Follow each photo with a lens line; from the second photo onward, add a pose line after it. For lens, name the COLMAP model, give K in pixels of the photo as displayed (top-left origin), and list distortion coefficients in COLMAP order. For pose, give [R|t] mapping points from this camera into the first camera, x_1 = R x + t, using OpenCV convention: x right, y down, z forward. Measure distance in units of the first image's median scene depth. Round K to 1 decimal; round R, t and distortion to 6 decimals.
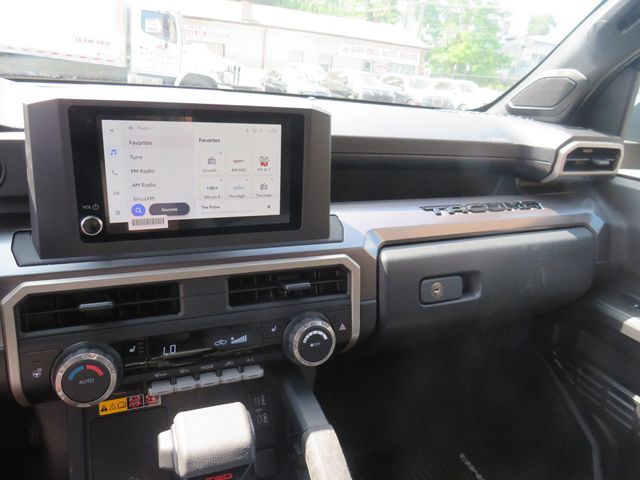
lens RADIAL K [[456.3, 0, 320.0], [0, 456.3, 240.0], [0, 0, 1]] dist [-0.015107, -0.004451]
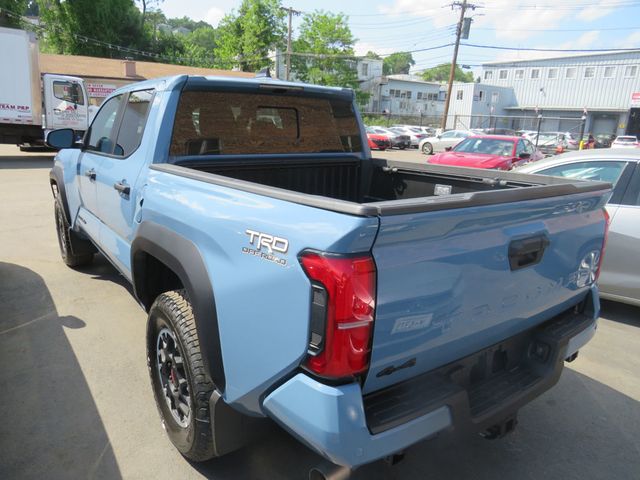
lens RADIAL K [[463.8, 0, 320.0], [0, 463.8, 240.0], [0, 0, 1]] dist [-0.014292, 0.000531]
pose [[0.971794, -0.110569, 0.208305, 0.440699], [0.127220, 0.989522, -0.068272, 2.370809], [-0.198574, 0.092847, 0.975678, -7.306217]]
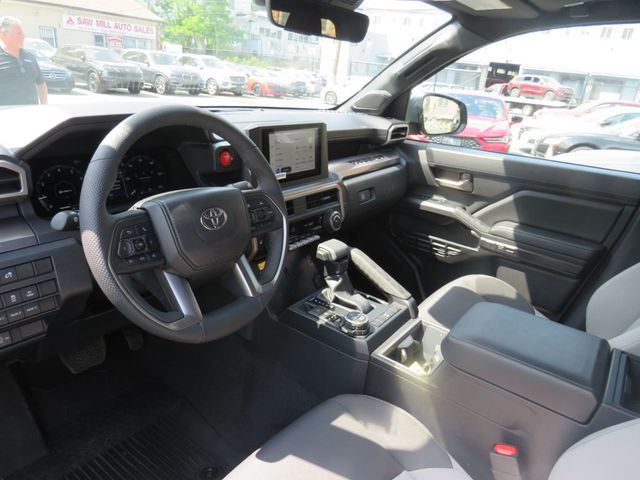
lens RADIAL K [[461.5, 0, 320.0], [0, 461.5, 240.0], [0, 0, 1]] dist [-0.041827, 0.001325]
pose [[0.859890, -0.187451, 0.474818, -1.182238], [0.161809, 0.982263, 0.094747, 0.078821], [-0.484157, -0.004642, 0.874969, -1.020255]]
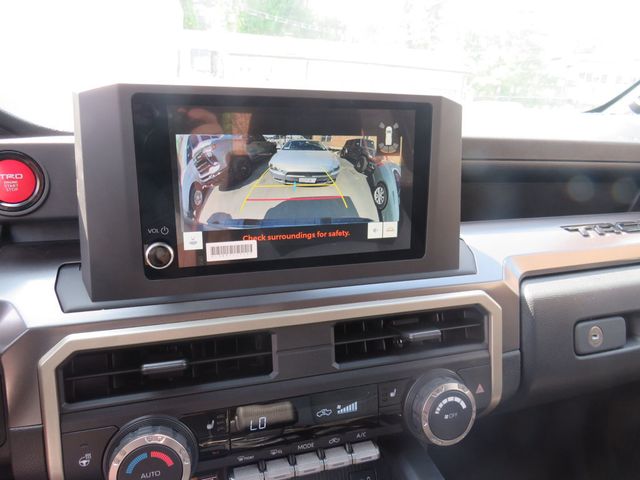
lens RADIAL K [[454.5, 0, 318.1], [0, 454.5, 242.2], [0, 0, 1]] dist [-0.011607, -0.001467]
pose [[0.995296, -0.014074, -0.095858, -0.137458], [0.008863, 0.998471, -0.054567, -0.008886], [0.096479, 0.053461, 0.993898, 0.229349]]
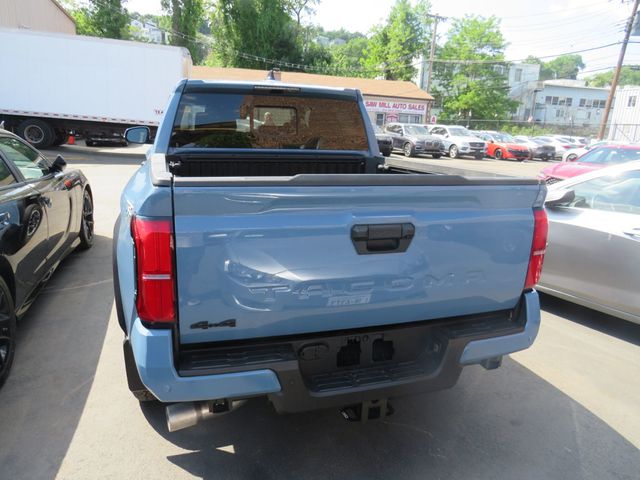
lens RADIAL K [[465.7, 0, 320.0], [0, 465.7, 240.0], [0, 0, 1]] dist [-0.013266, 0.021847]
pose [[0.995883, -0.025563, -0.086966, 2.284842], [0.016102, 0.994043, -0.107794, 2.751873], [0.089203, 0.105950, 0.990362, -7.754777]]
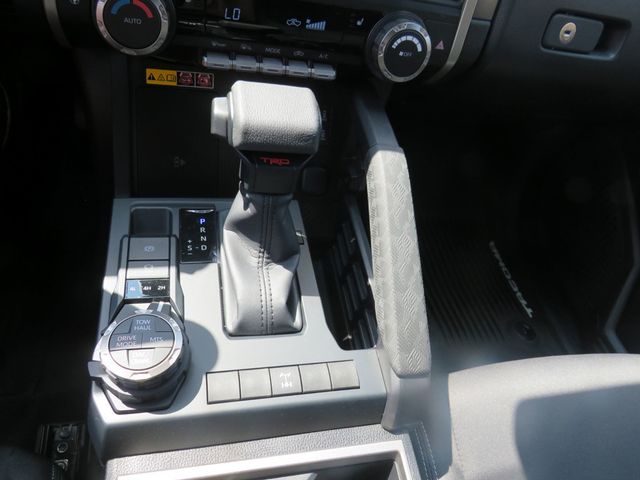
lens RADIAL K [[458.6, 0, 321.0], [0, 458.6, 245.5], [0, 0, 1]] dist [-0.015370, -0.002245]
pose [[0.971335, 0.236182, -0.026937, -0.049901], [-0.196870, 0.862772, 0.465690, 0.161566], [0.133228, -0.447038, 0.884538, 0.102117]]
